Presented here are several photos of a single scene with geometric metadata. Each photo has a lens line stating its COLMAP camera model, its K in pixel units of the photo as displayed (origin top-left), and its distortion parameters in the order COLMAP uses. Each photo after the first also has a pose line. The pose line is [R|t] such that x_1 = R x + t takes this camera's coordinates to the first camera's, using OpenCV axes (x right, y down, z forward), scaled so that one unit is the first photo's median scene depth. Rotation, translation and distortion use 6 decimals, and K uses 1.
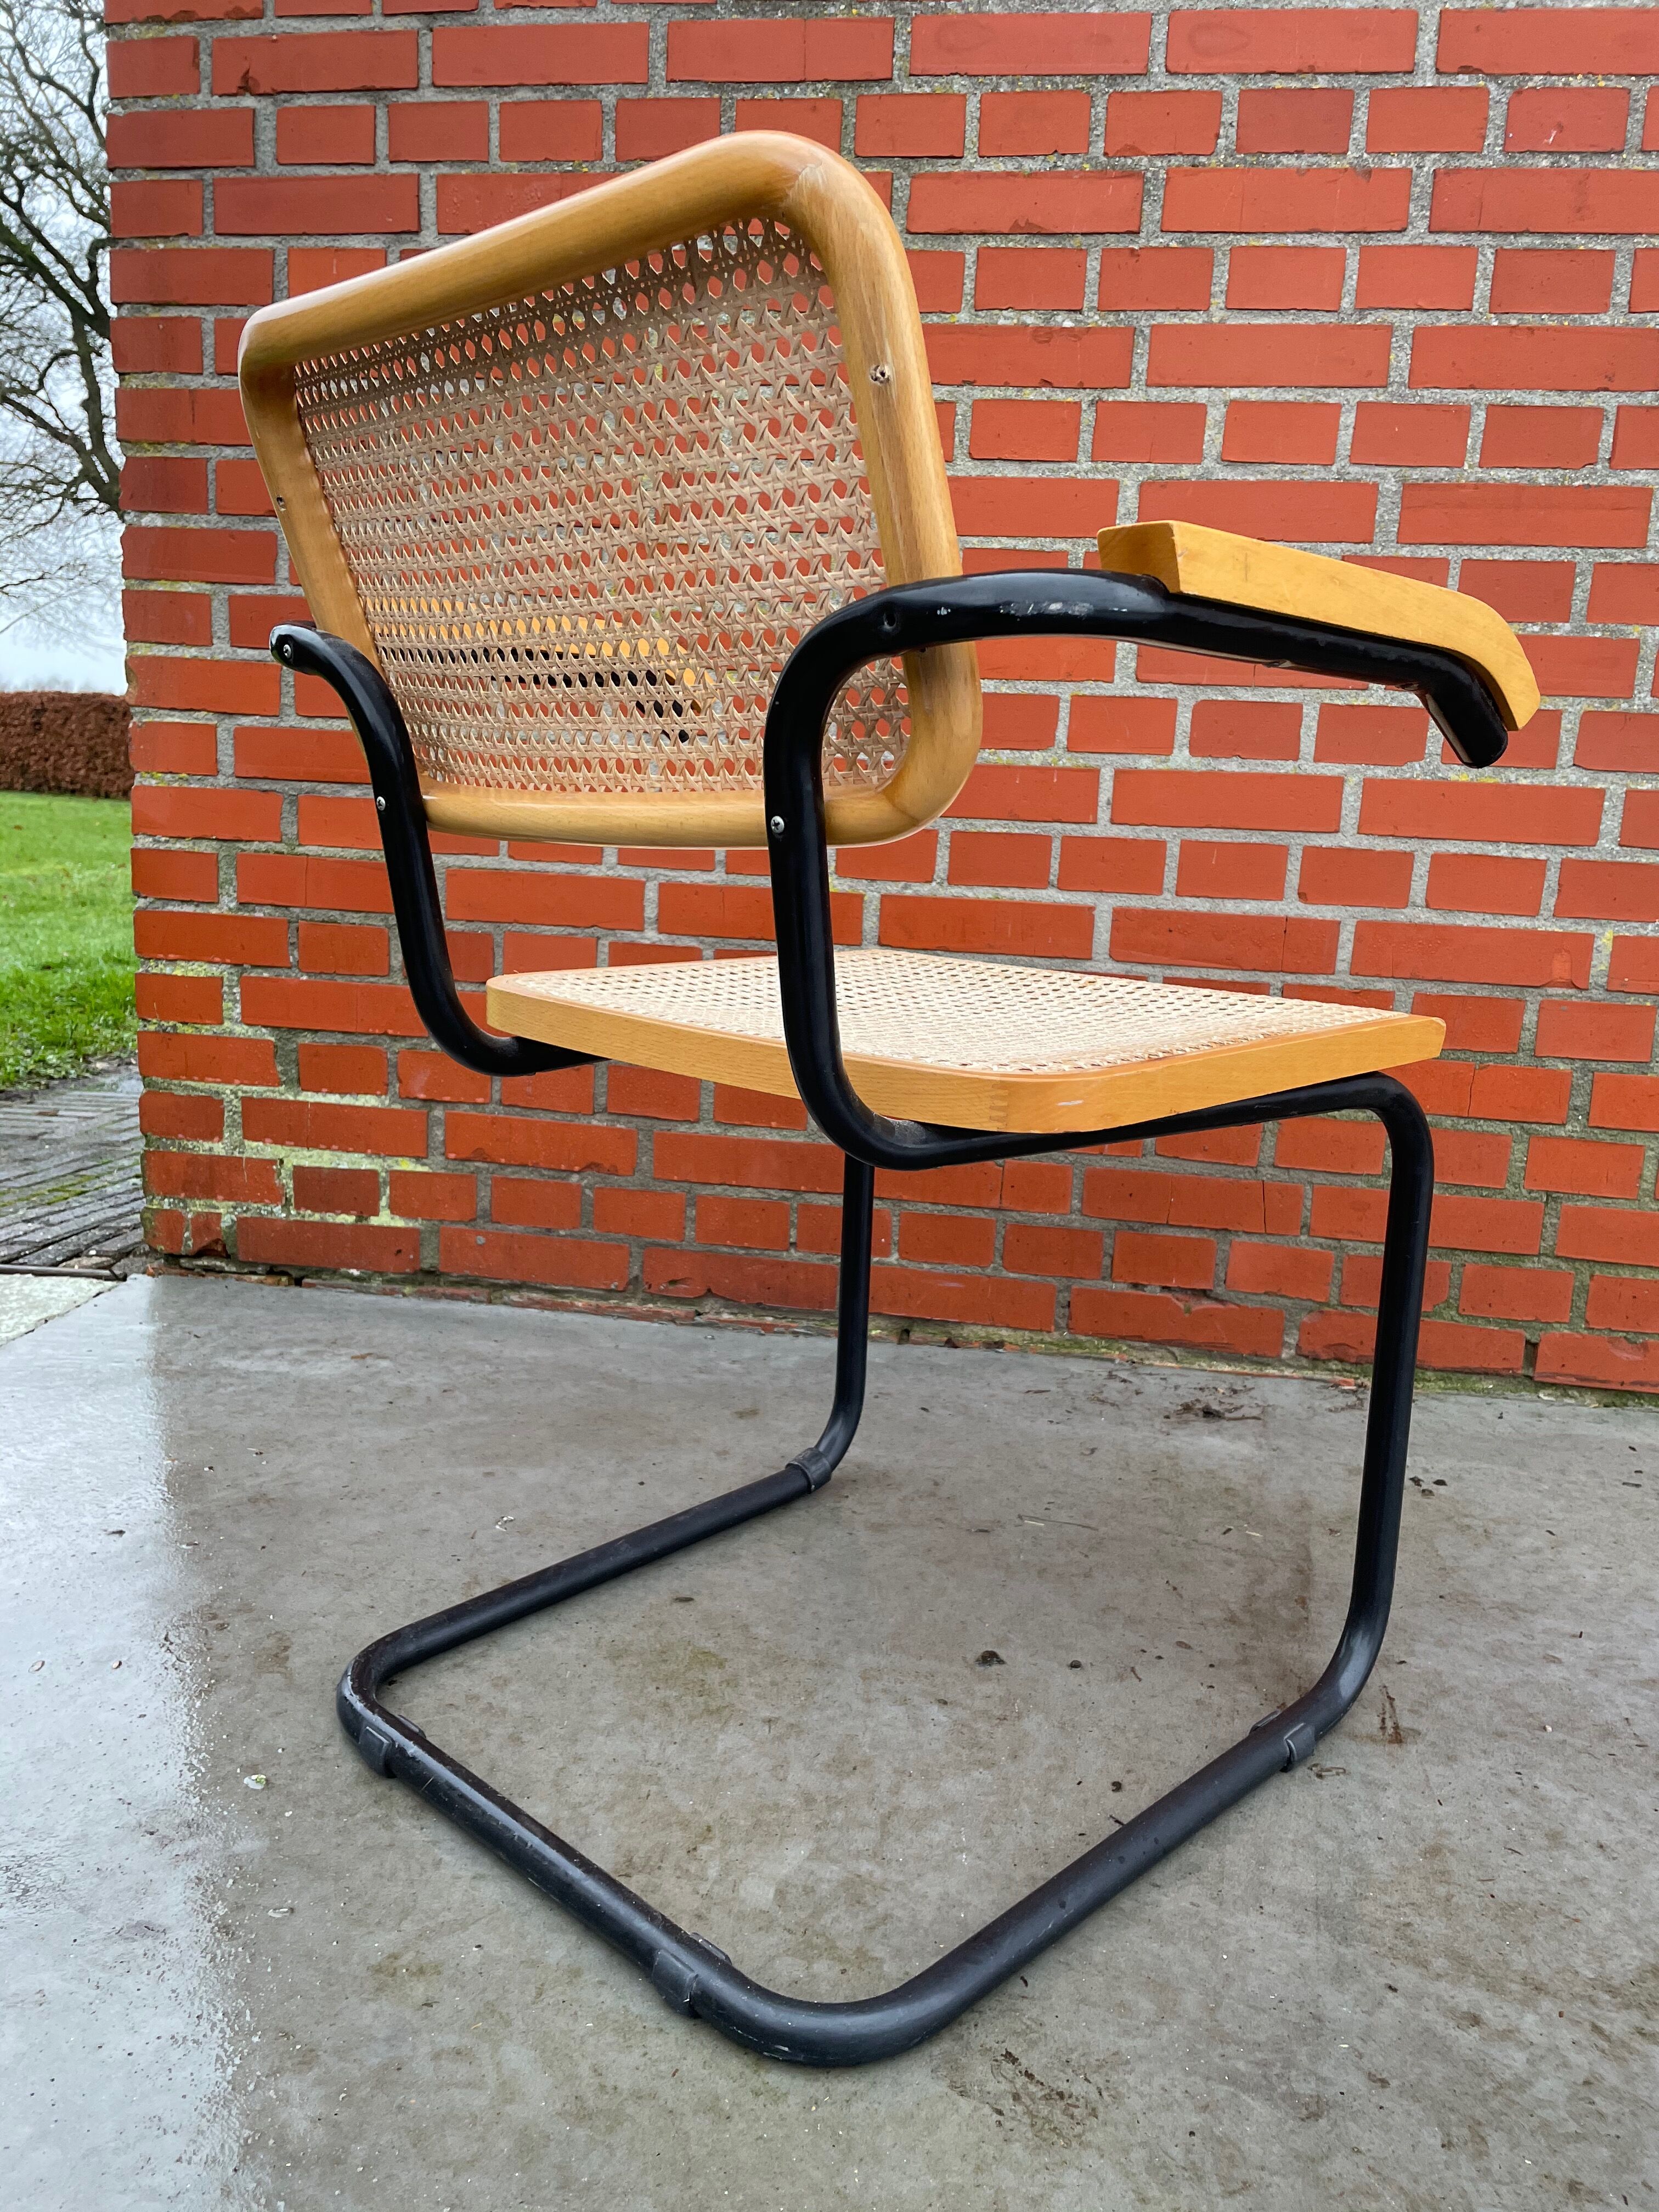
lens RADIAL K [[1689.6, 0, 827.9], [0, 1689.6, 1104.1], [0, 0, 1]] dist [0.083295, -0.114566]
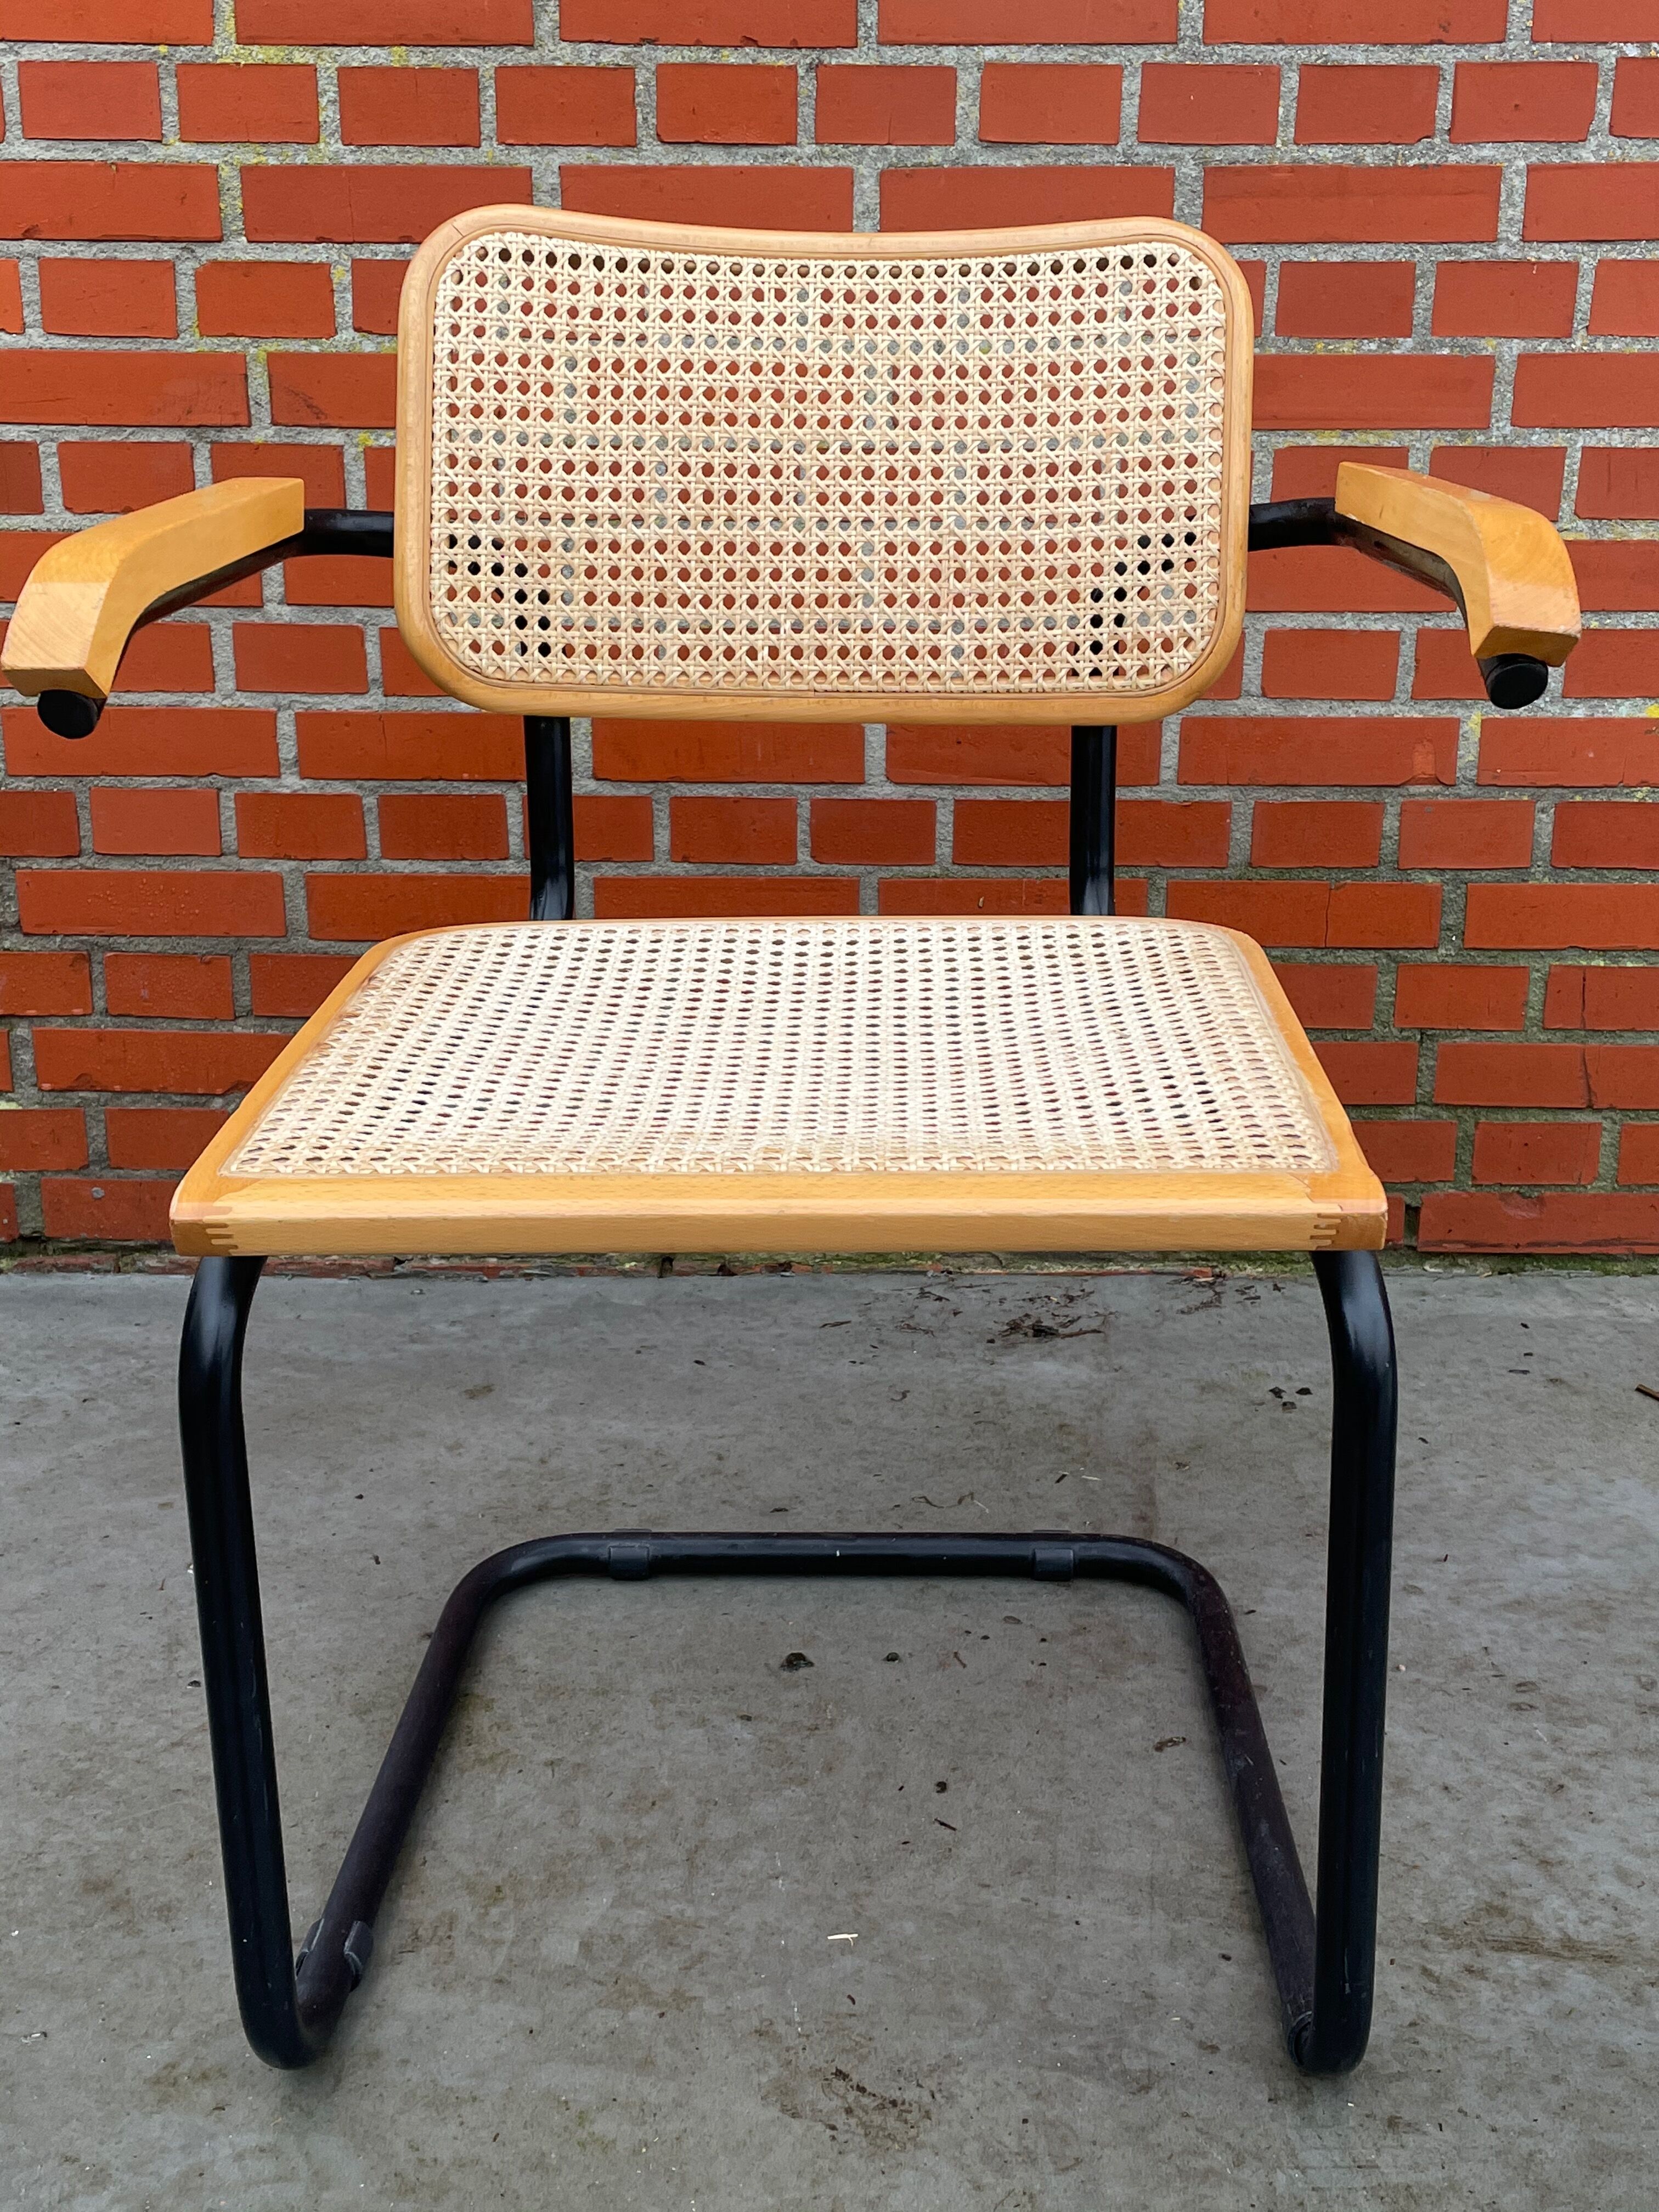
lens RADIAL K [[2519.5, 0, 847.5], [0, 2519.5, 1098.7], [0, 0, 1]] dist [0.055043, 0.000000]
pose [[0.988648, -0.085302, 0.123691, -0.010745], [0.070619, 0.990429, 0.118591, -0.083247], [-0.132624, -0.108510, 0.985209, -0.184106]]
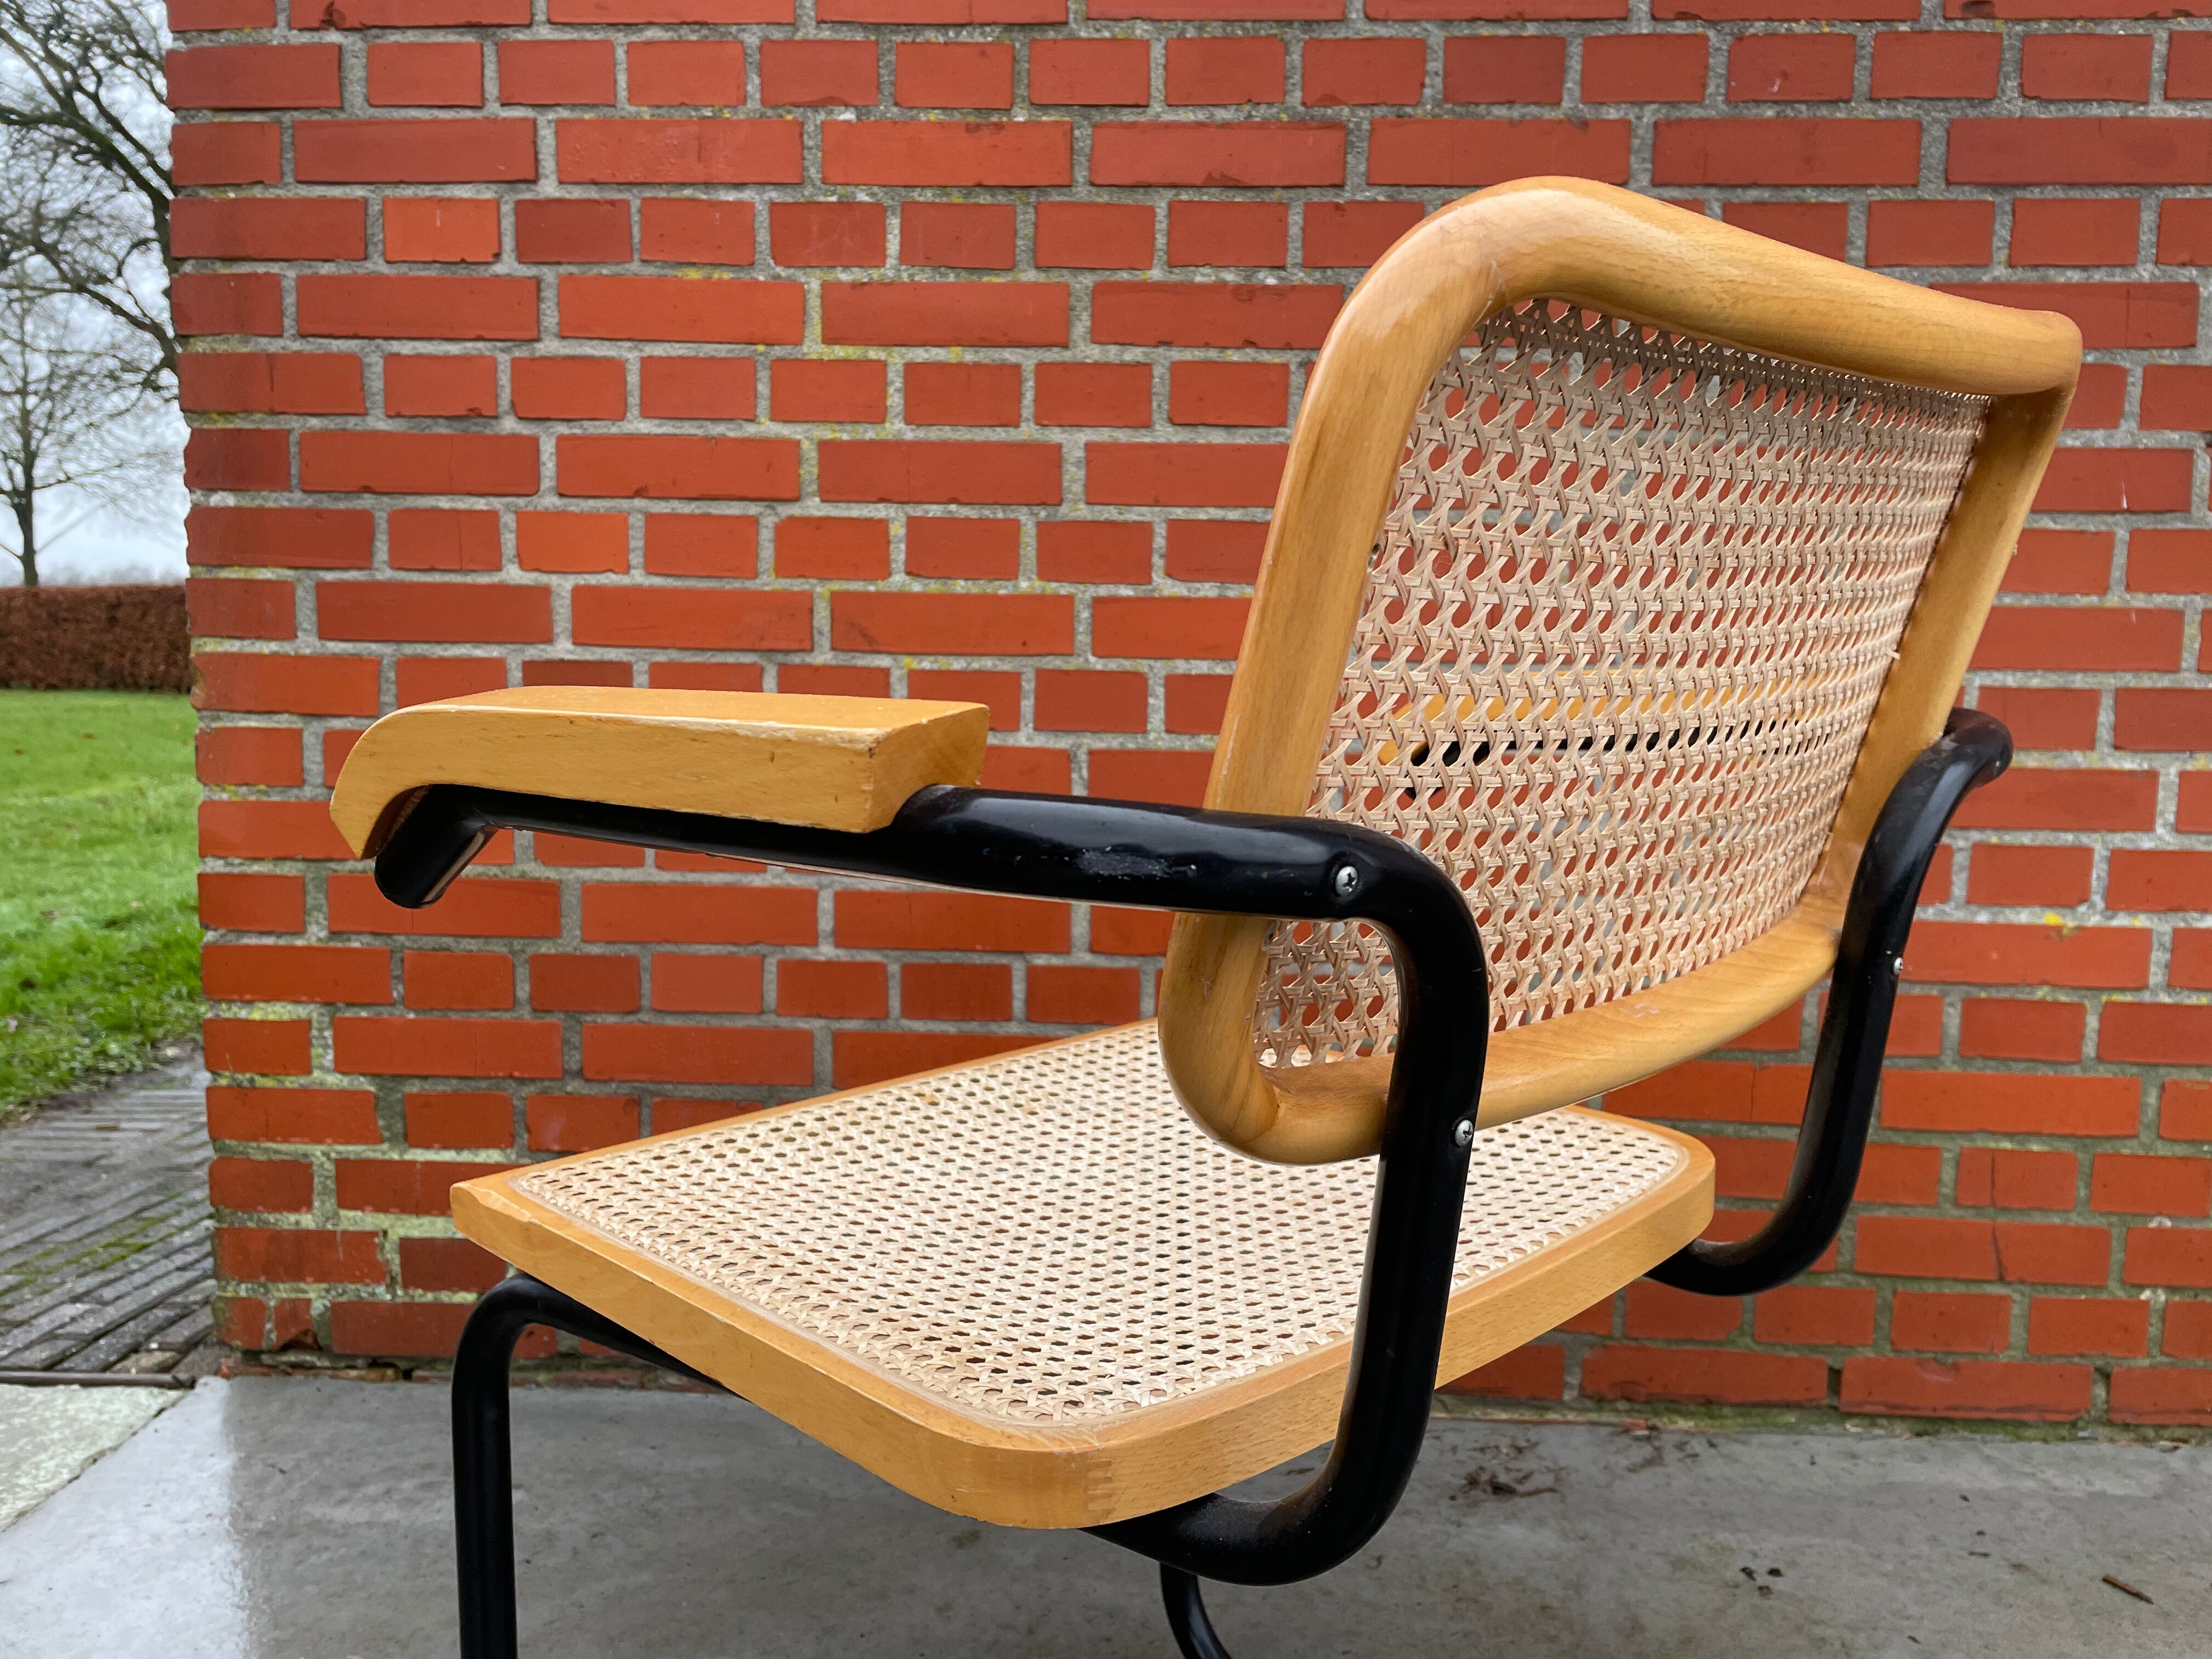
lens RADIAL K [[1689.6, 0, 1128.1], [0, 1689.6, 823.8], [0, 0, 1]] dist [0.083295, -0.114566]
pose [[0.994007, -0.039985, 0.101742, -0.039708], [0.048053, 0.995785, -0.078121, -0.098154], [-0.098189, 0.082542, 0.991739, 0.125591]]
